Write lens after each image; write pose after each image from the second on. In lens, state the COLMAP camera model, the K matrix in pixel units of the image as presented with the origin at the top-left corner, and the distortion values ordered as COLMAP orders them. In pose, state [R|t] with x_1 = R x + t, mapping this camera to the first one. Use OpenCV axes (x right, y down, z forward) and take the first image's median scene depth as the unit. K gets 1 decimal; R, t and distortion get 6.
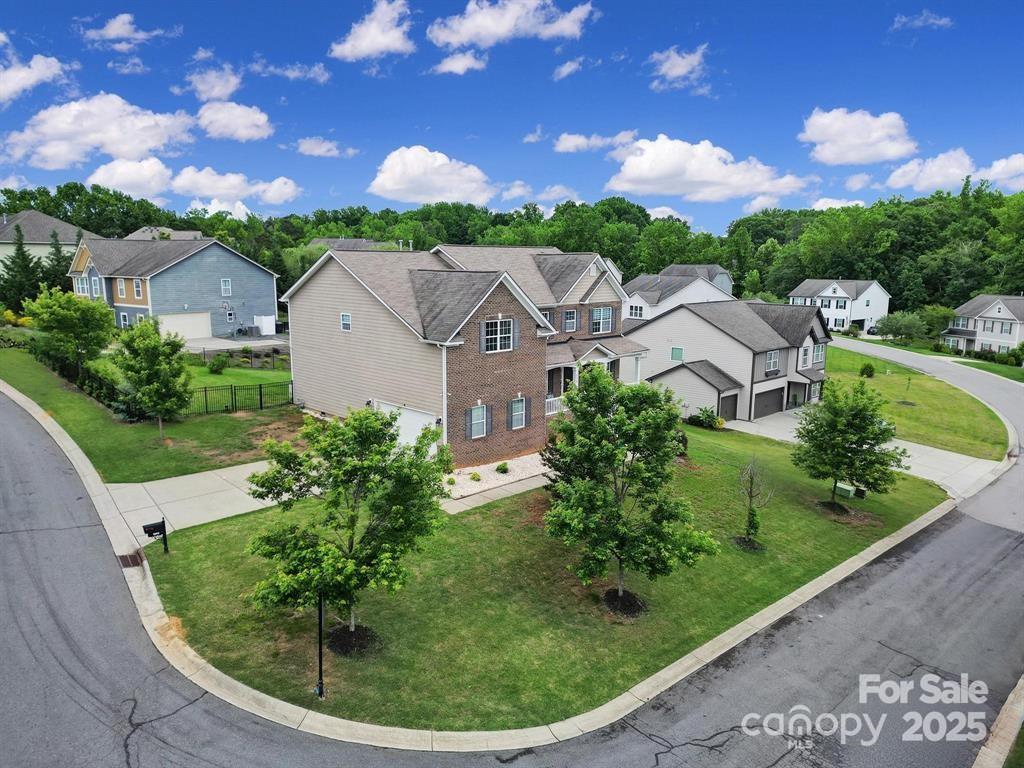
lens RADIAL K [[711.7, 0, 512.0], [0, 711.7, 384.0], [0, 0, 1]] dist [0.083641, -0.085992]
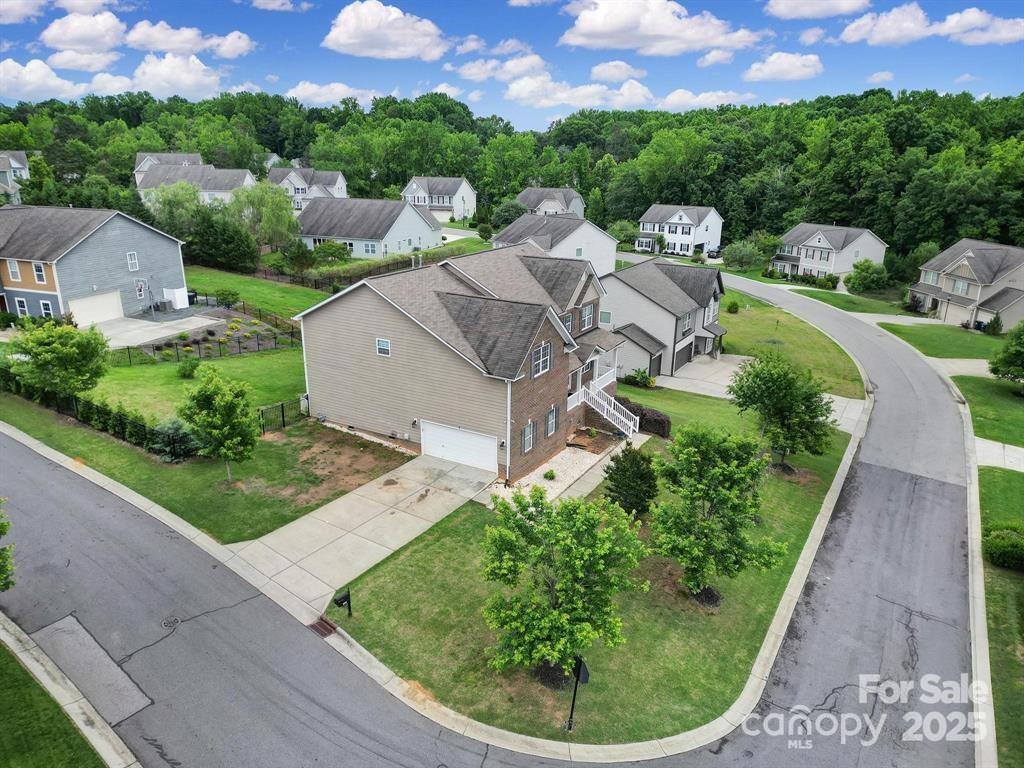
lens RADIAL K [[711.7, 0, 512.0], [0, 711.7, 384.0], [0, 0, 1]] dist [0.083641, -0.085992]
pose [[0.965673, -0.077296, 0.247996, -0.205409], [0.040188, 0.987663, 0.151347, -0.120811], [-0.256635, -0.136185, 0.956866, -0.038324]]
